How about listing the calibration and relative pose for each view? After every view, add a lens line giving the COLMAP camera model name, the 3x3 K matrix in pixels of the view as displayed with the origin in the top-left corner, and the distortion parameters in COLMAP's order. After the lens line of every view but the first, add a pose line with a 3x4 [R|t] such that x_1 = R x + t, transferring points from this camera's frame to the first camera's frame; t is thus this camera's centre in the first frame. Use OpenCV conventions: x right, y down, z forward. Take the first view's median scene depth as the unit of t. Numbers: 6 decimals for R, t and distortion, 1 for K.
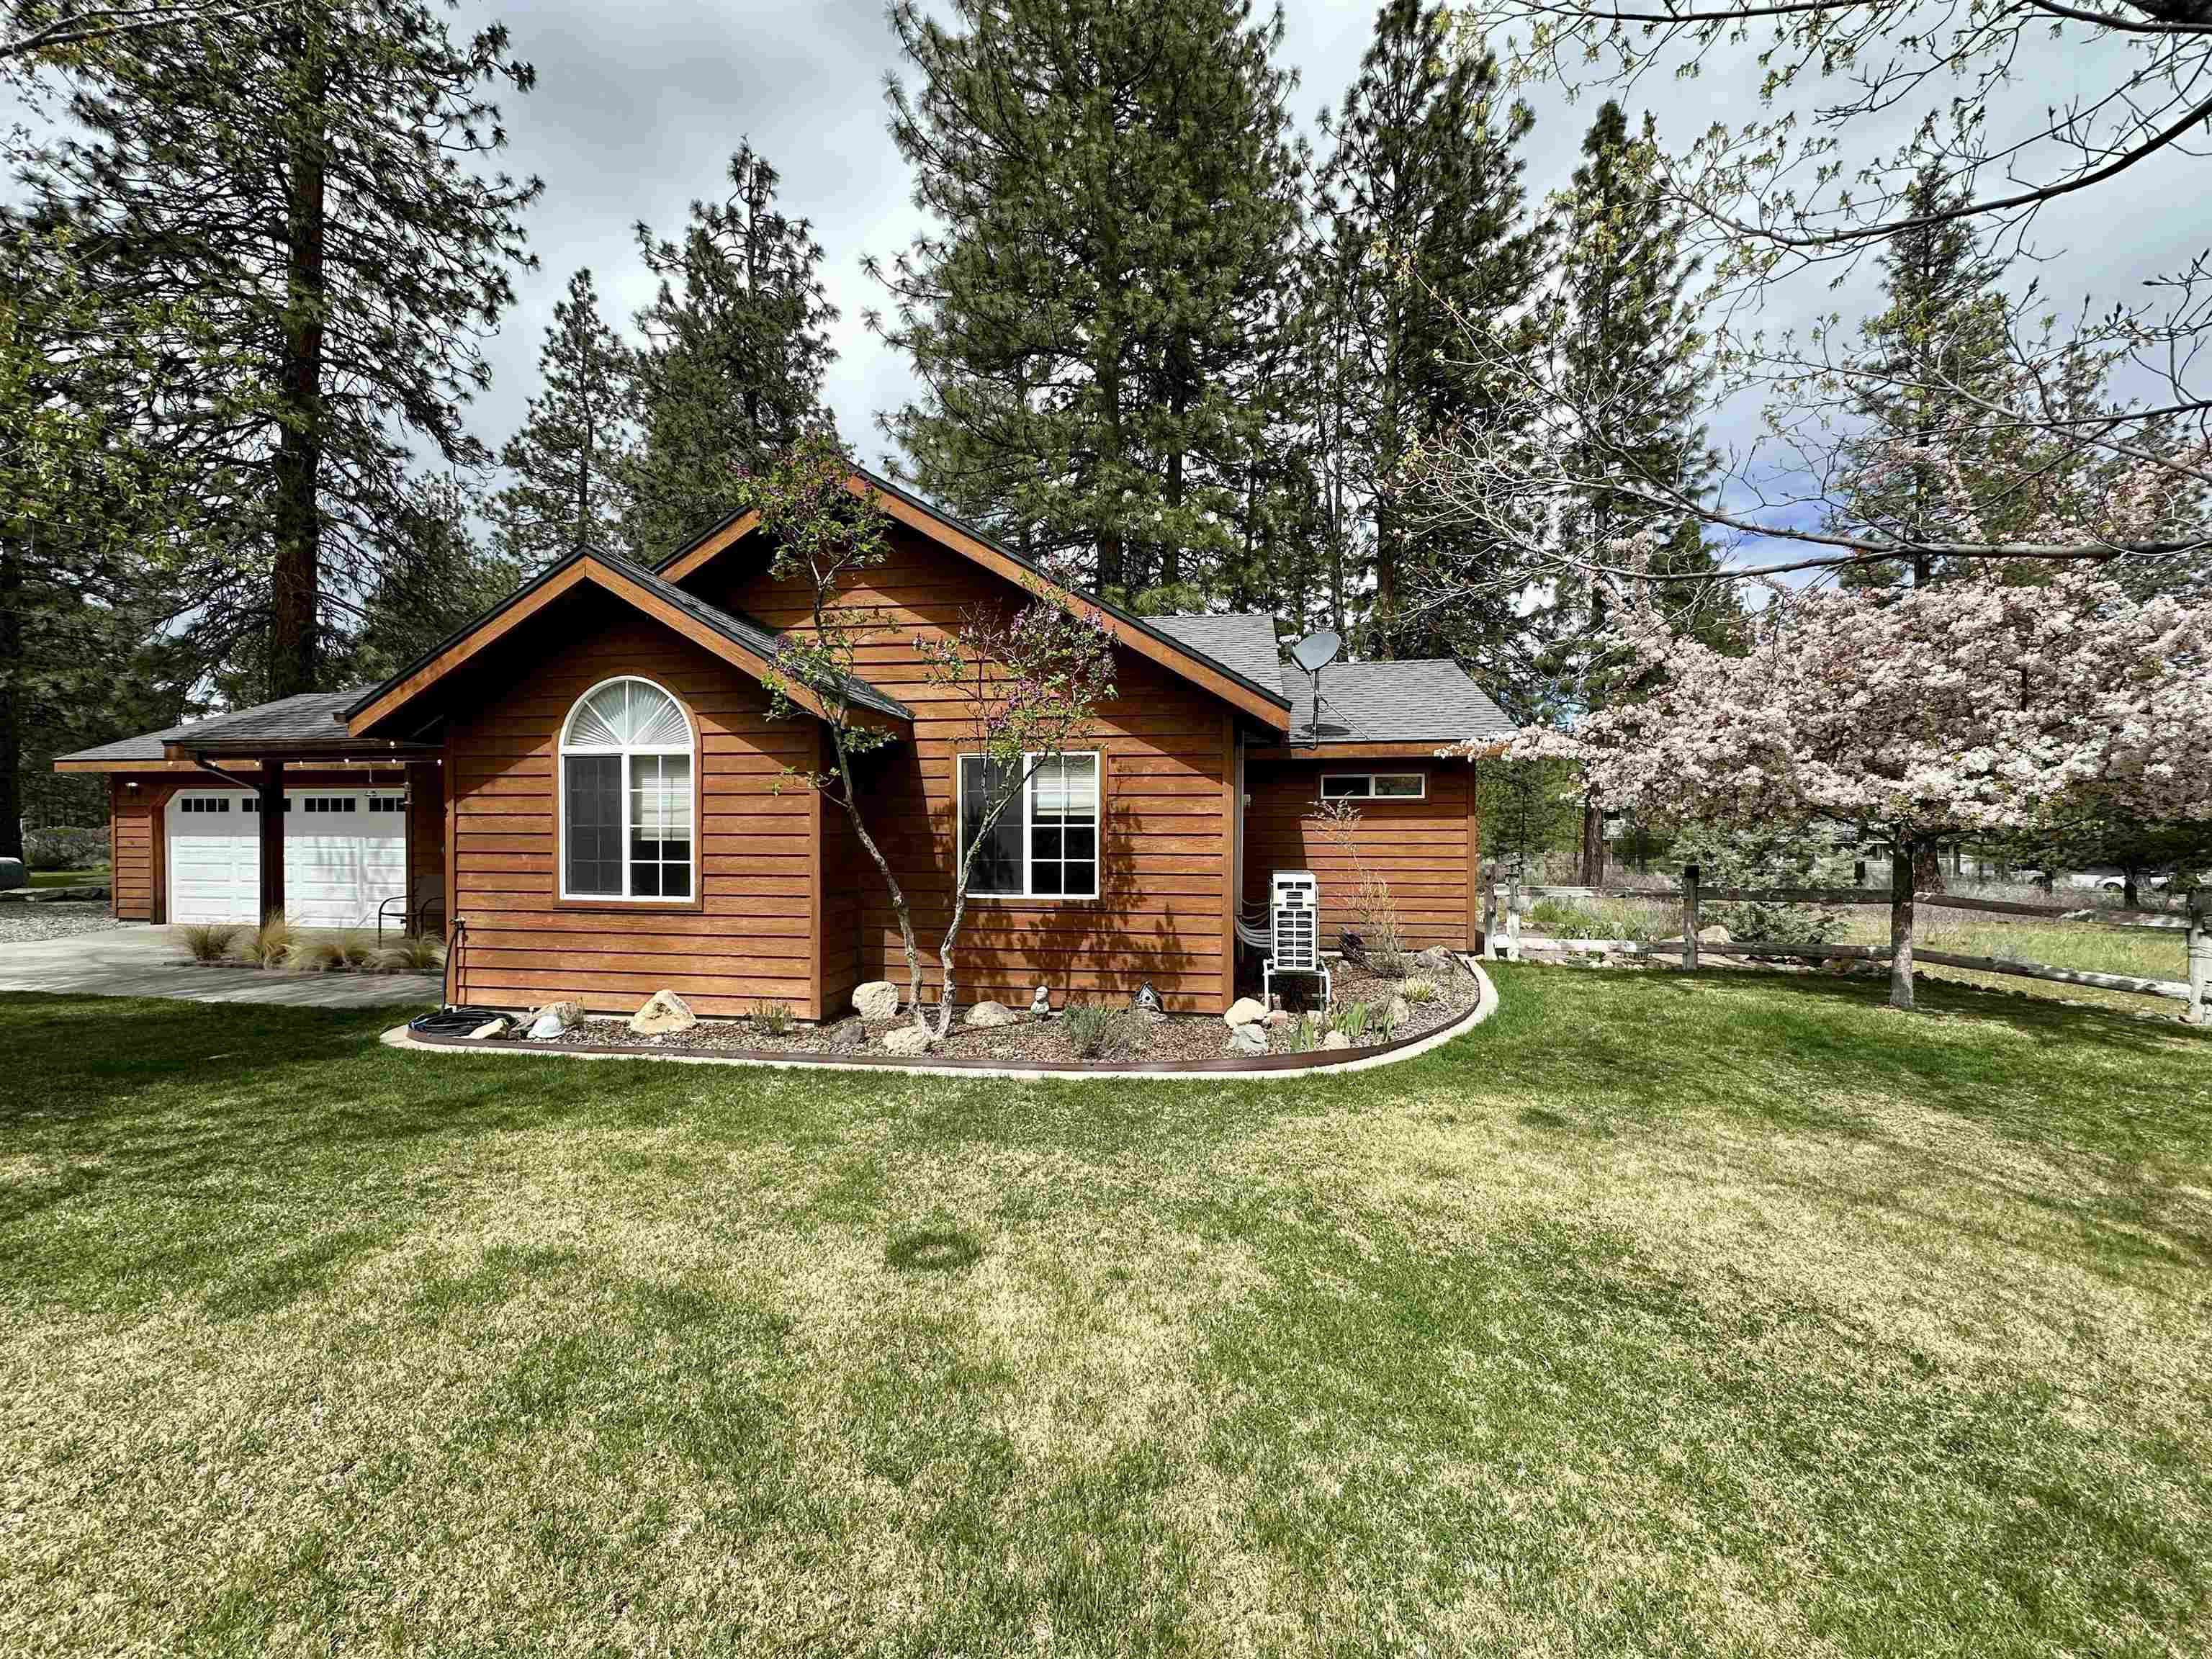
lens RADIAL K [[881.0, 0, 1107.3], [0, 881.0, 830.4], [0, 0, 1]] dist [-0.005094, 0.000988]
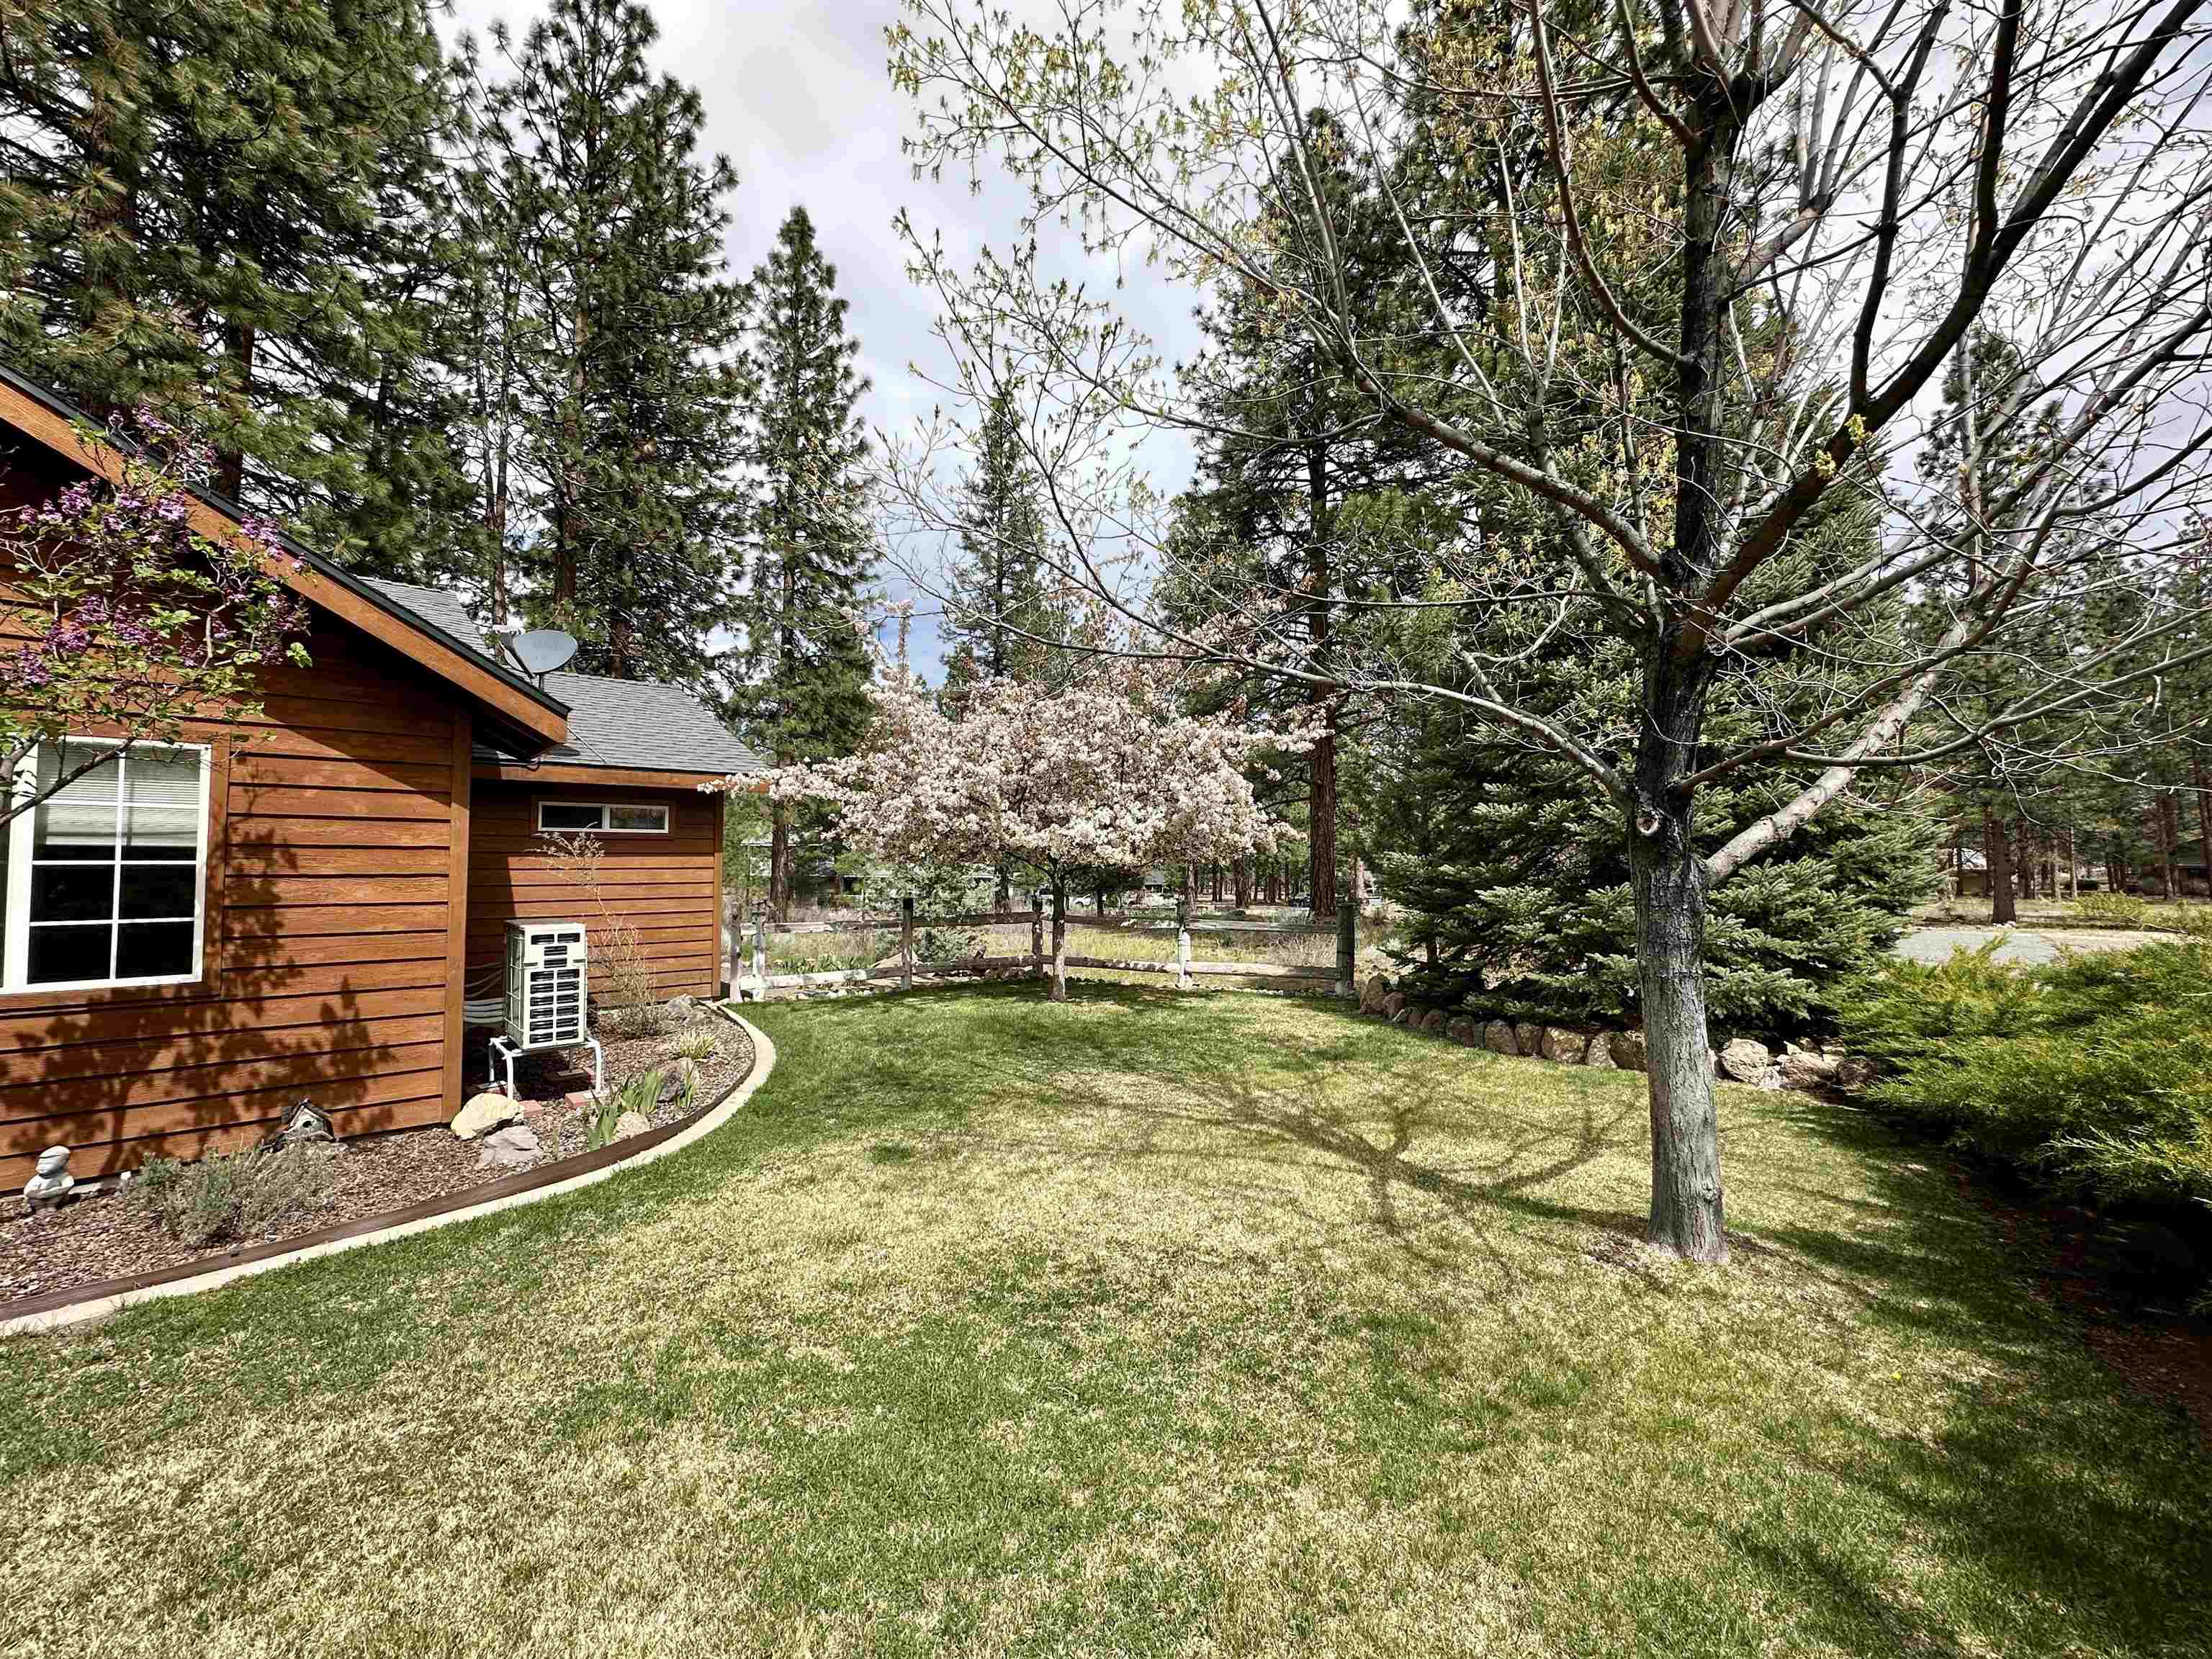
lens RADIAL K [[881.0, 0, 1107.3], [0, 881.0, 830.4], [0, 0, 1]] dist [-0.005094, 0.000988]
pose [[0.623189, 0.029006, 0.781533, -0.096748], [0.005380, 0.999129, -0.041372, 0.000994], [-0.782053, 0.029987, 0.622491, 0.111053]]
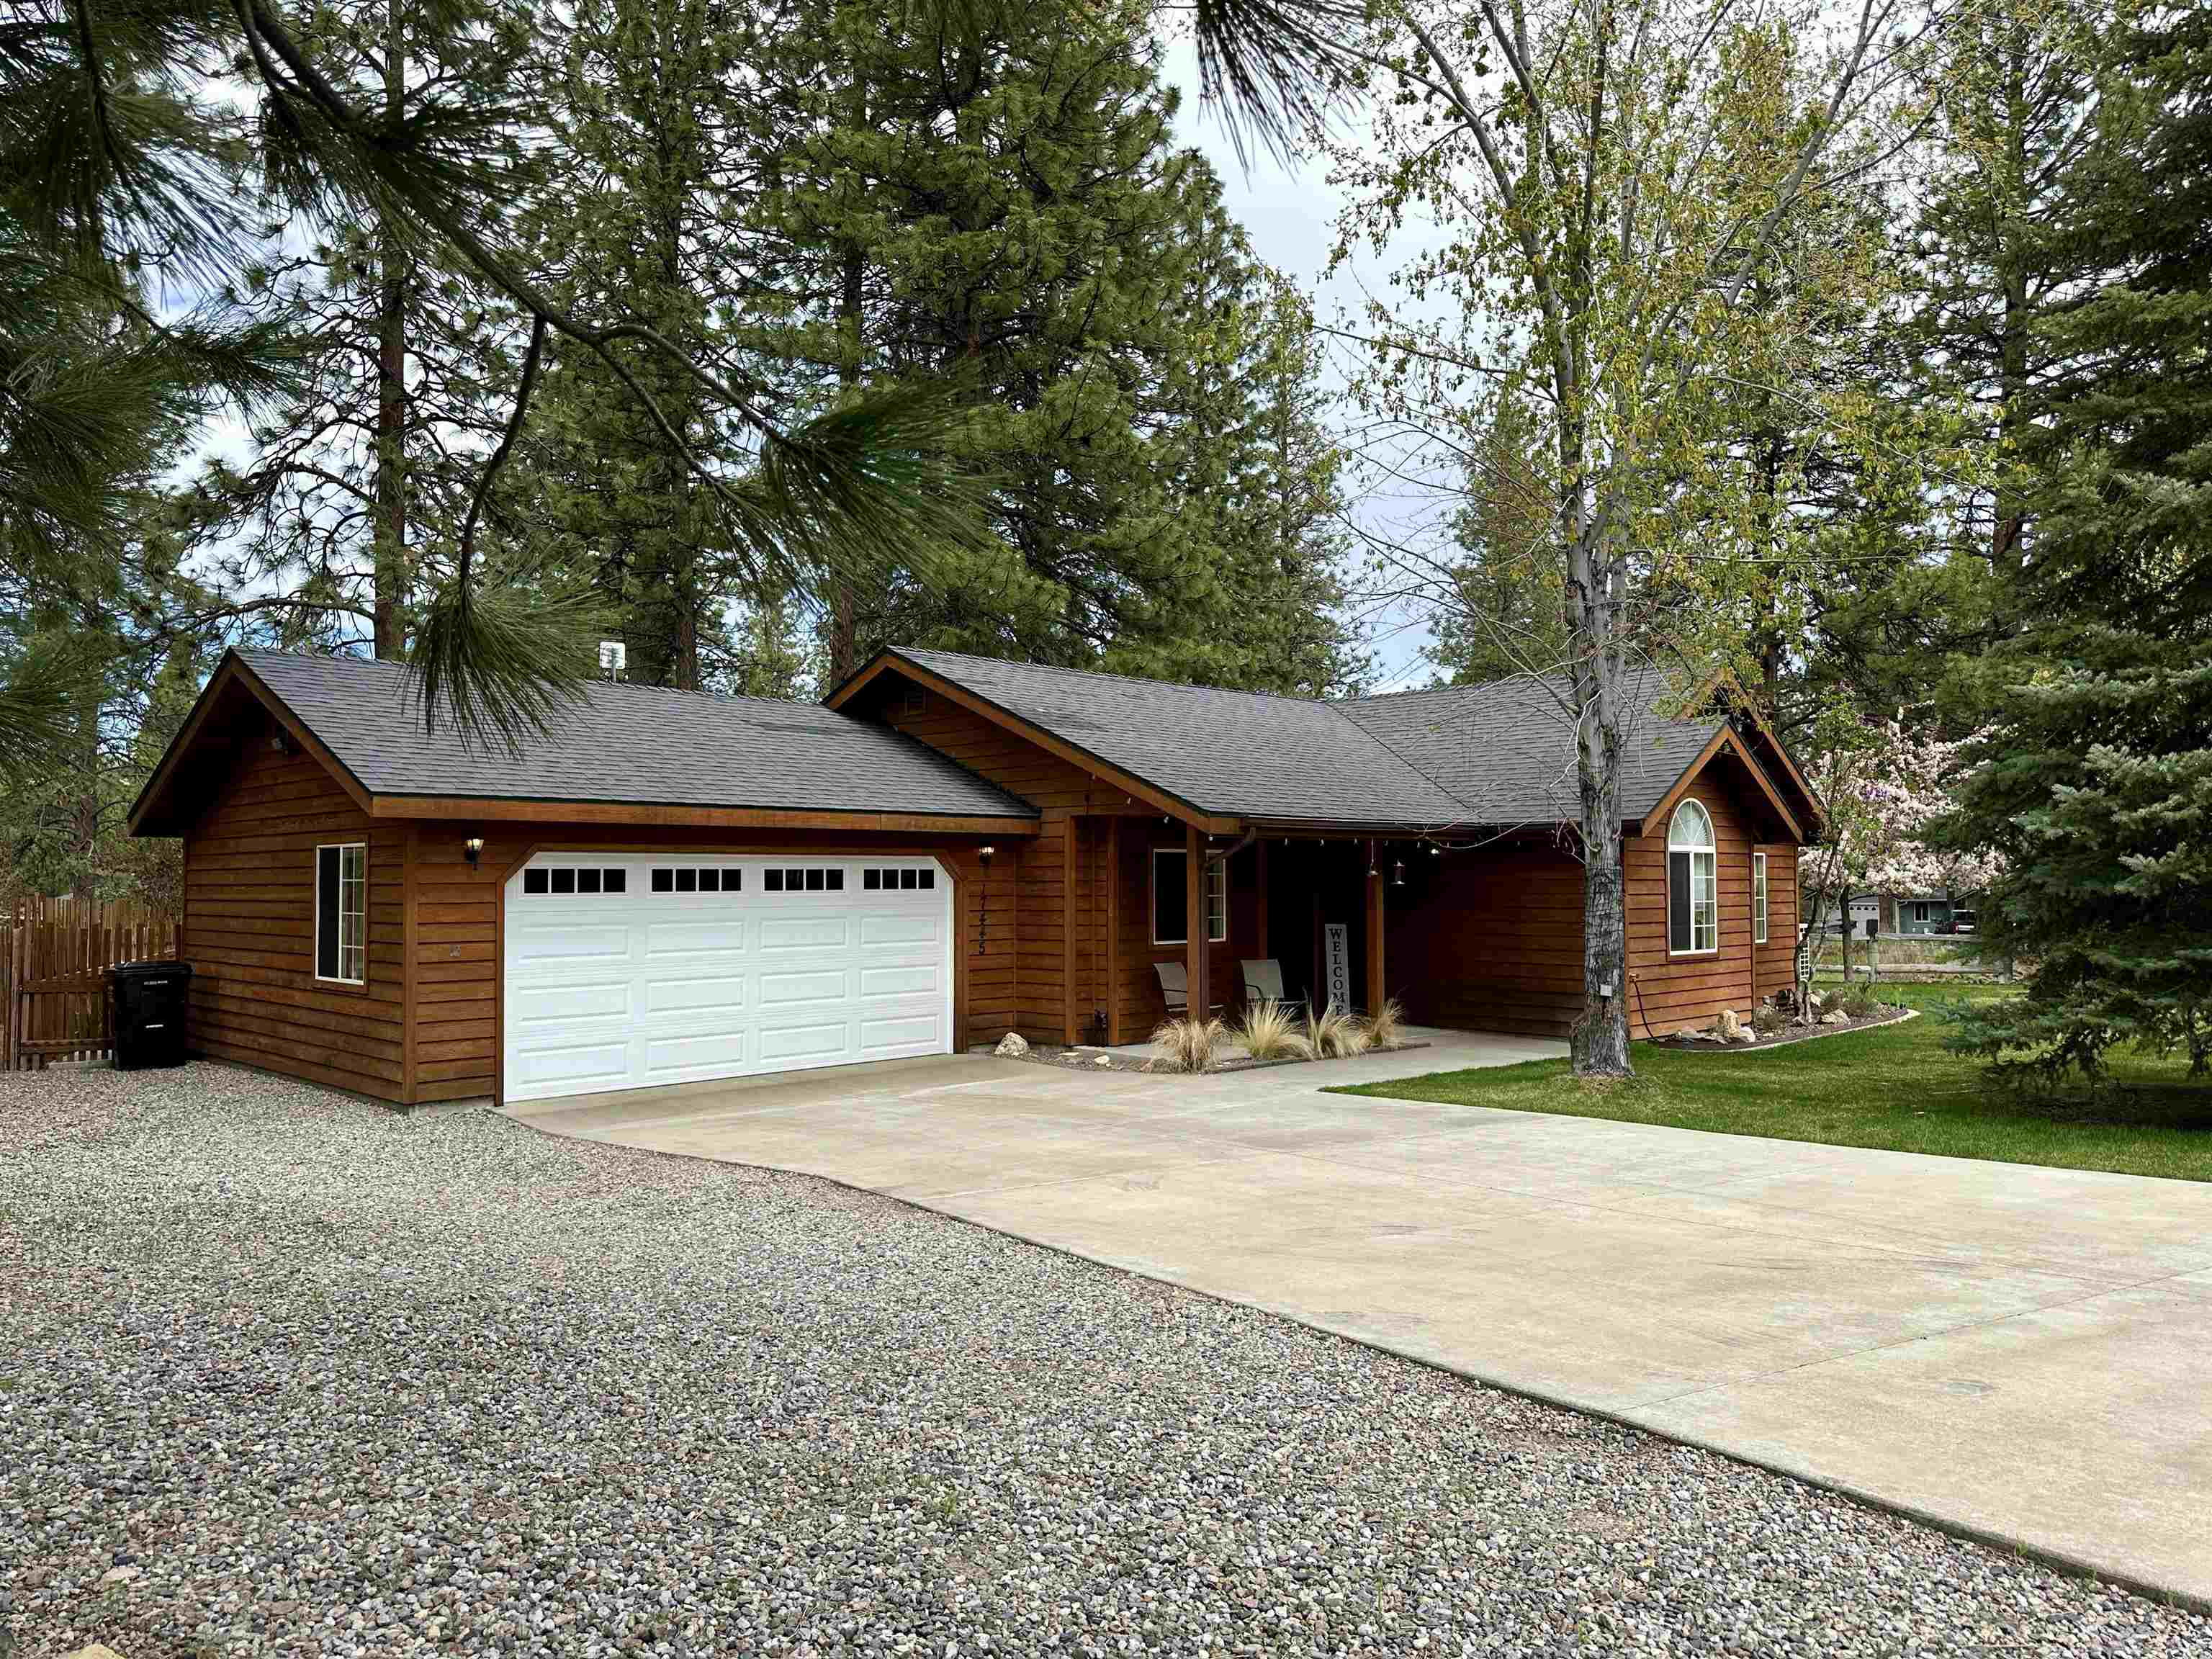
lens RADIAL K [[1560.5, 0, 1106.0], [0, 1560.5, 829.5], [0, 0, 1]] dist [0.118832, -0.164200]
pose [[0.592338, 0.021549, 0.805401, -3.078351], [0.011061, 0.999331, -0.034873, -0.041760], [-0.805614, 0.029566, 0.591703, 0.222966]]
